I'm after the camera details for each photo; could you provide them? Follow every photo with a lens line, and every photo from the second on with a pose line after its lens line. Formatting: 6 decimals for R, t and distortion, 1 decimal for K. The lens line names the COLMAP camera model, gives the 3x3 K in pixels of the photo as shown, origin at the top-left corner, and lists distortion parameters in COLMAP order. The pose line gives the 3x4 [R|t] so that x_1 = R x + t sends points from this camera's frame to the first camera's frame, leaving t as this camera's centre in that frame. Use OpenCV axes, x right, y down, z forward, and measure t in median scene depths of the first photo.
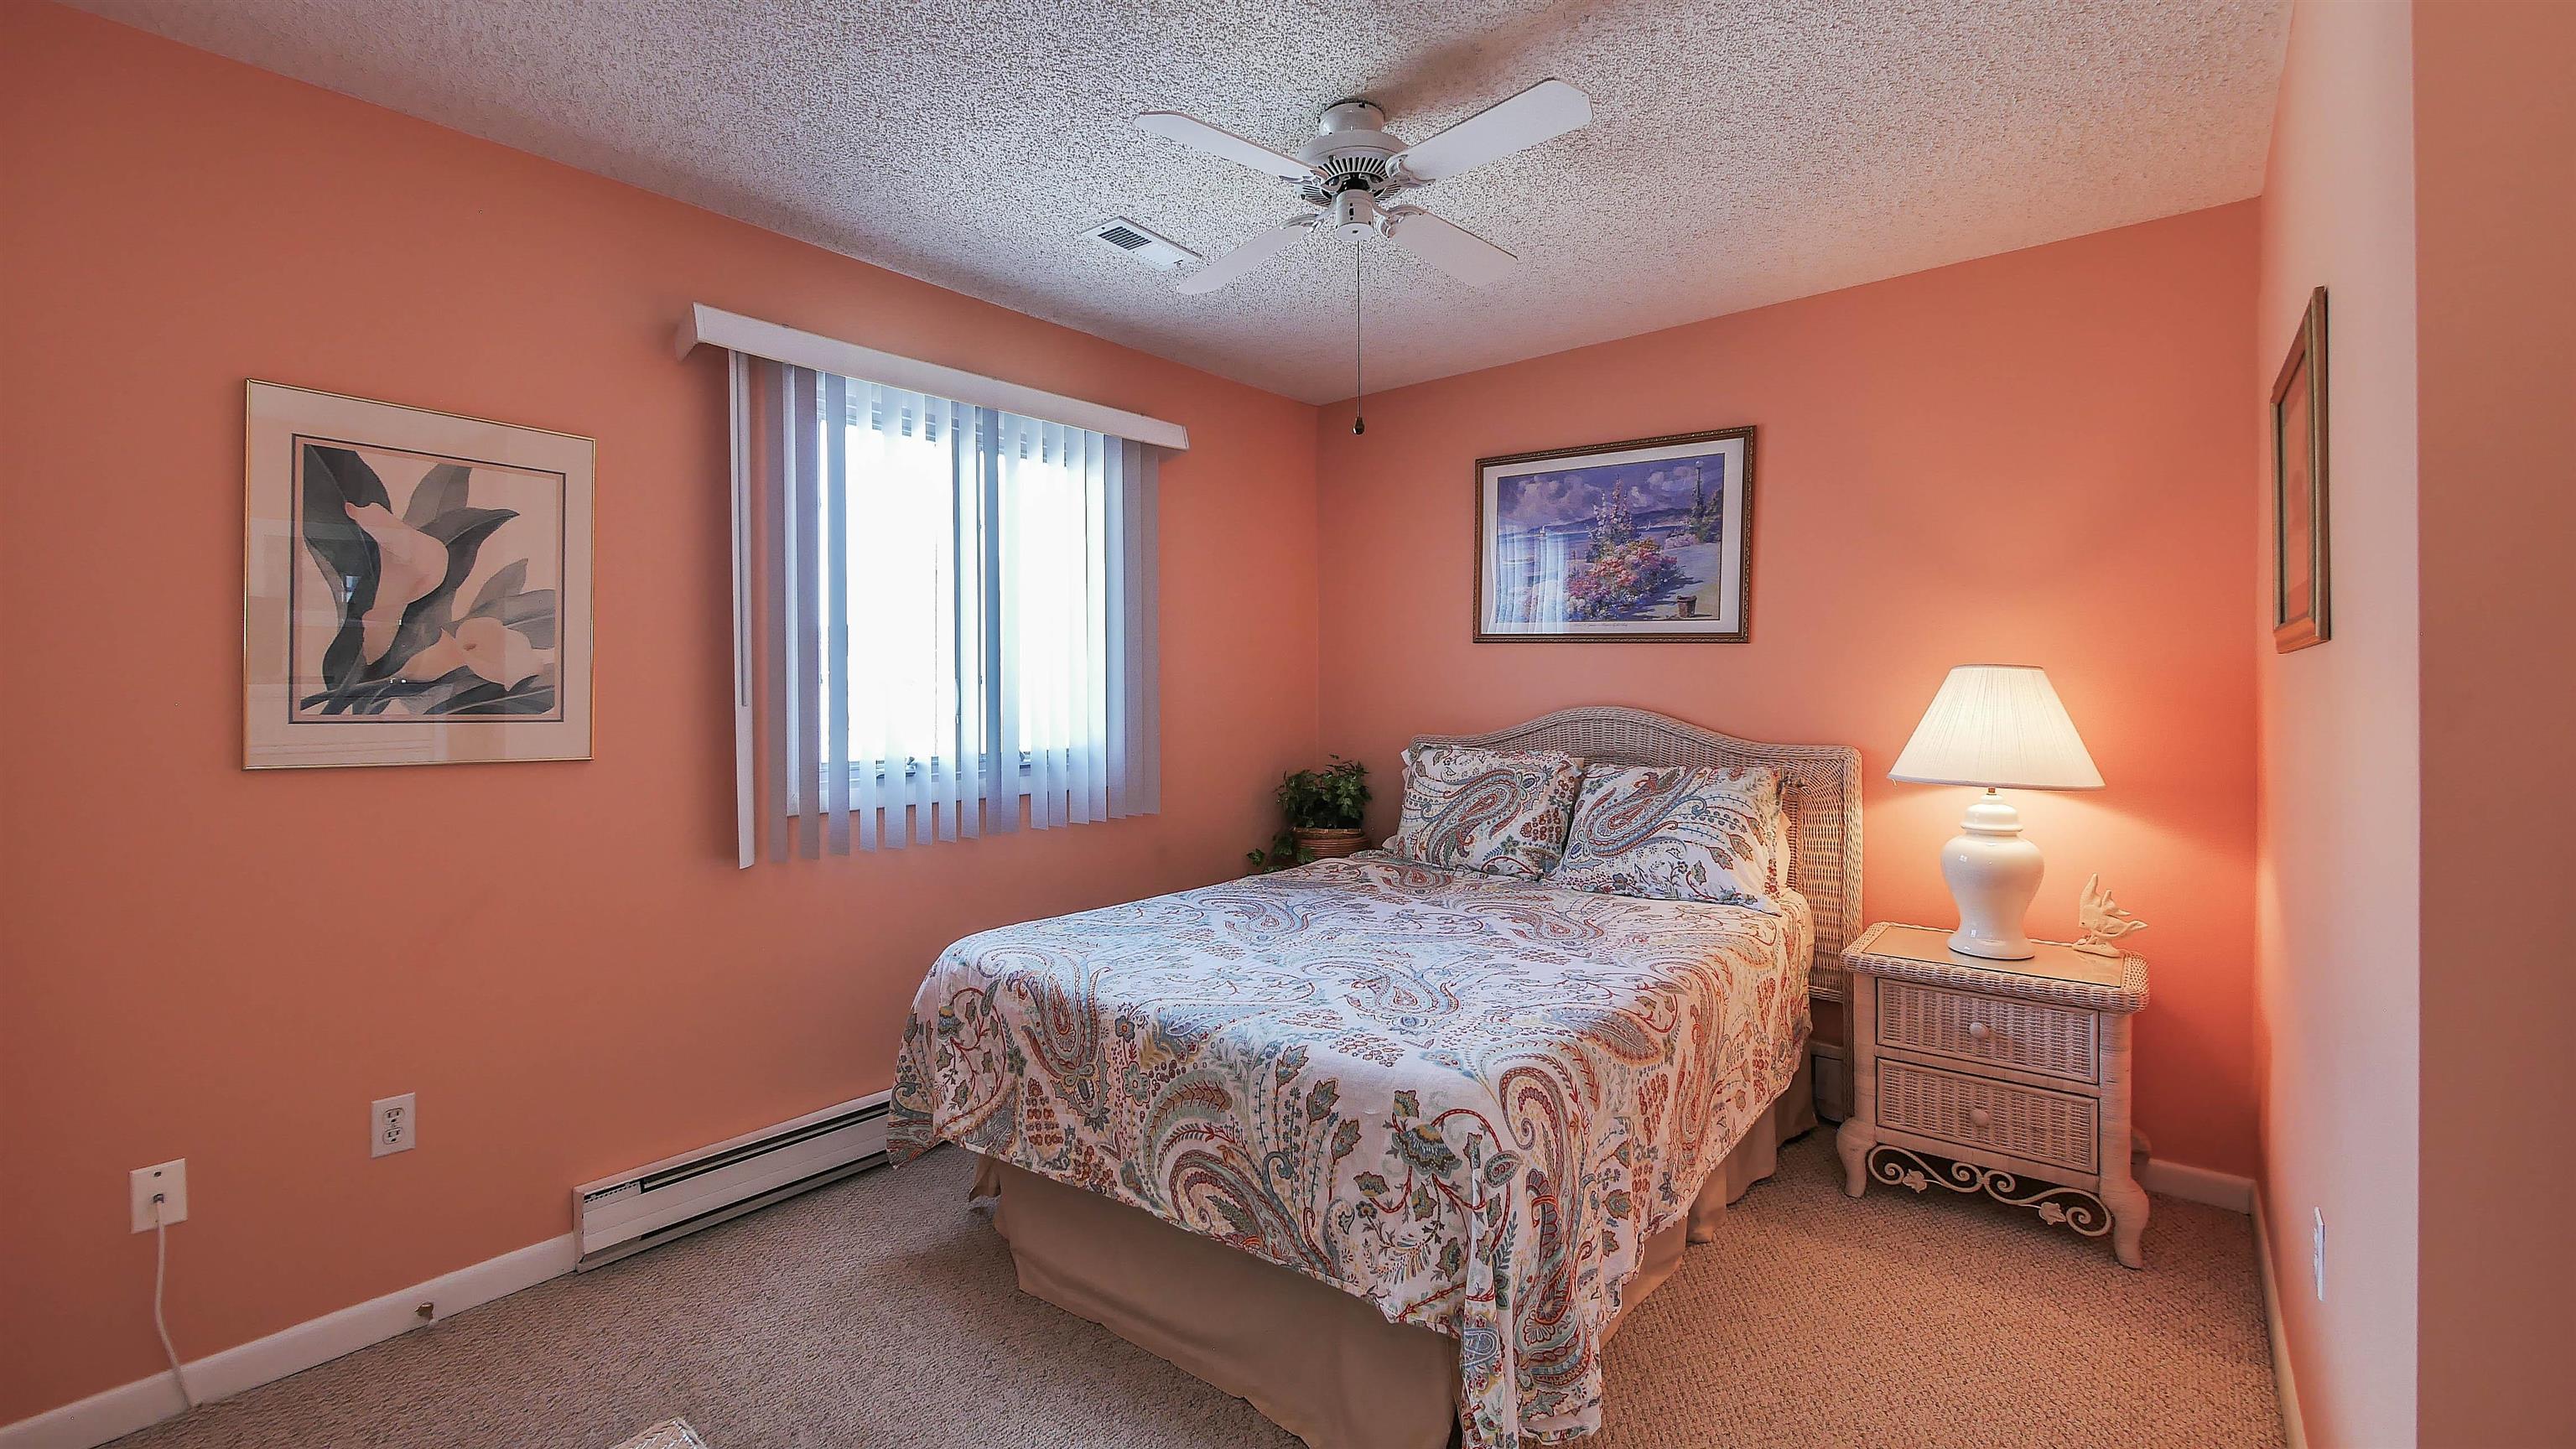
lens RADIAL K [[1062.7, 0, 1282.8], [0, 1062.7, 701.3], [0, 0, 1]] dist [-0.009039, 0.001533]
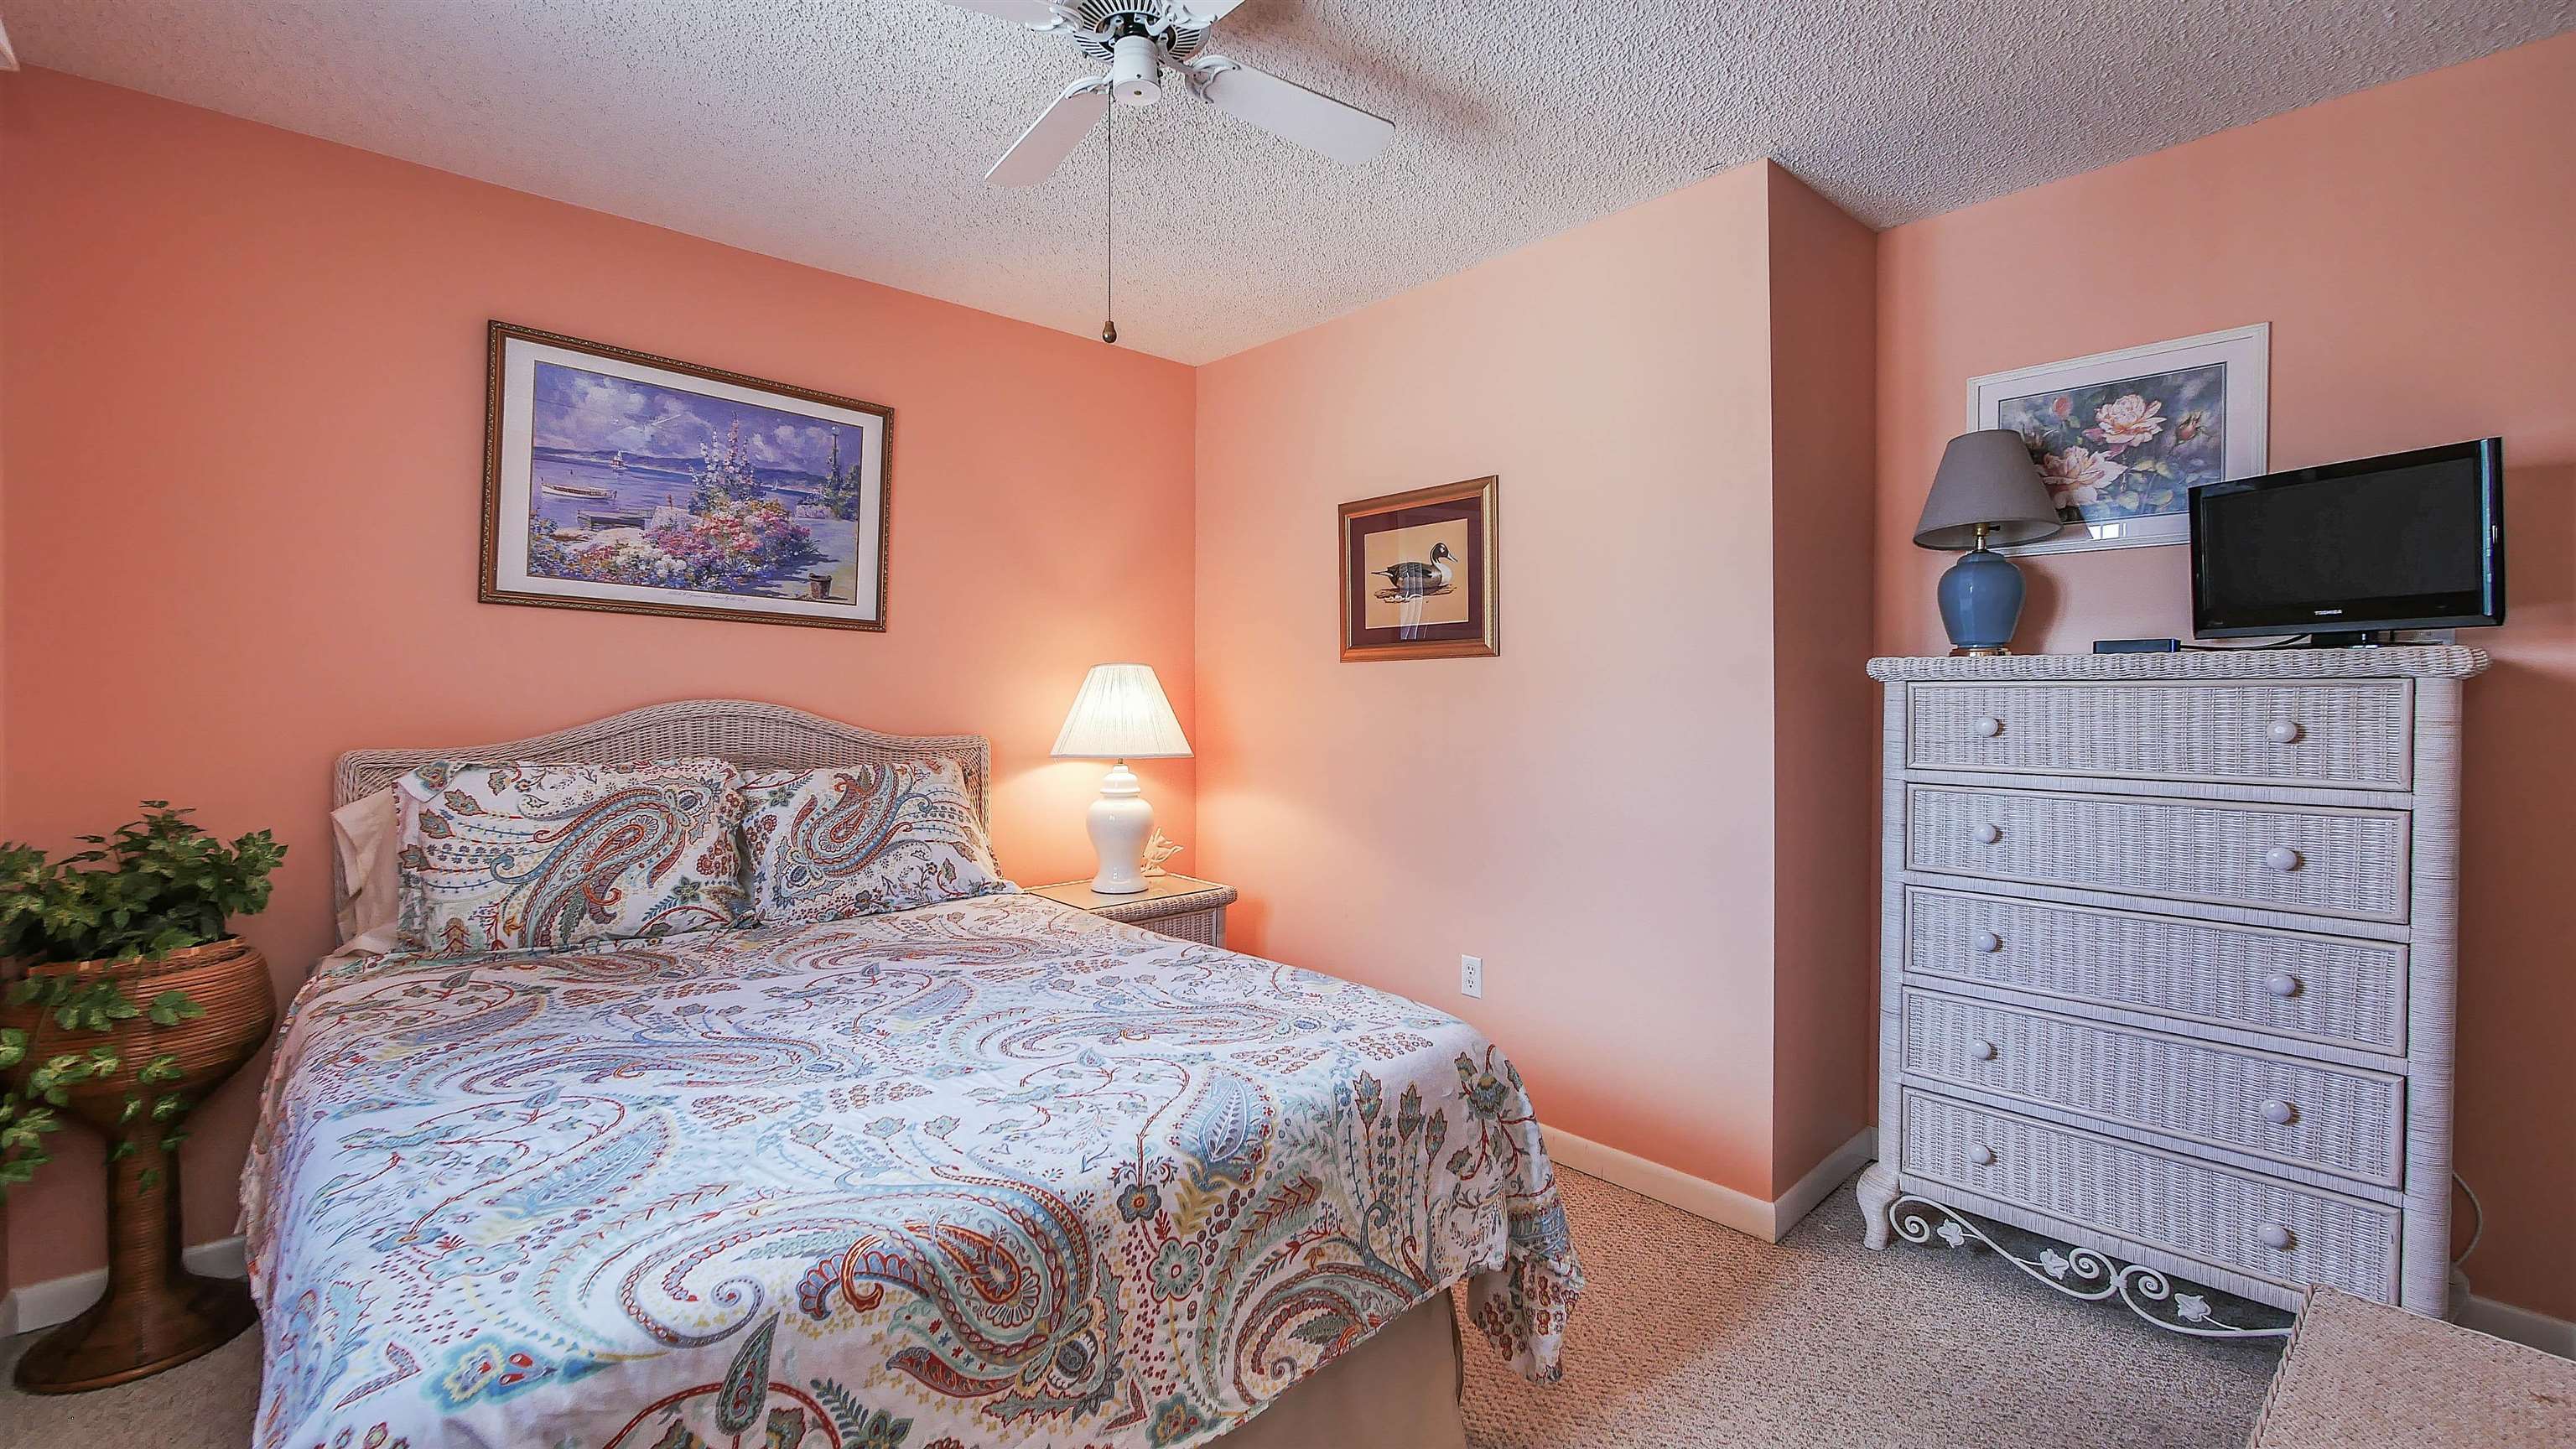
lens RADIAL K [[1062.7, 0, 1280.9], [0, 1062.7, 708.2], [0, 0, 1]] dist [-0.009039, 0.001533]
pose [[0.131003, -0.006039, 0.991364, -0.464928], [0.008231, 0.999954, 0.005003, 0.011597], [-0.991348, 0.007504, 0.131046, 0.519404]]
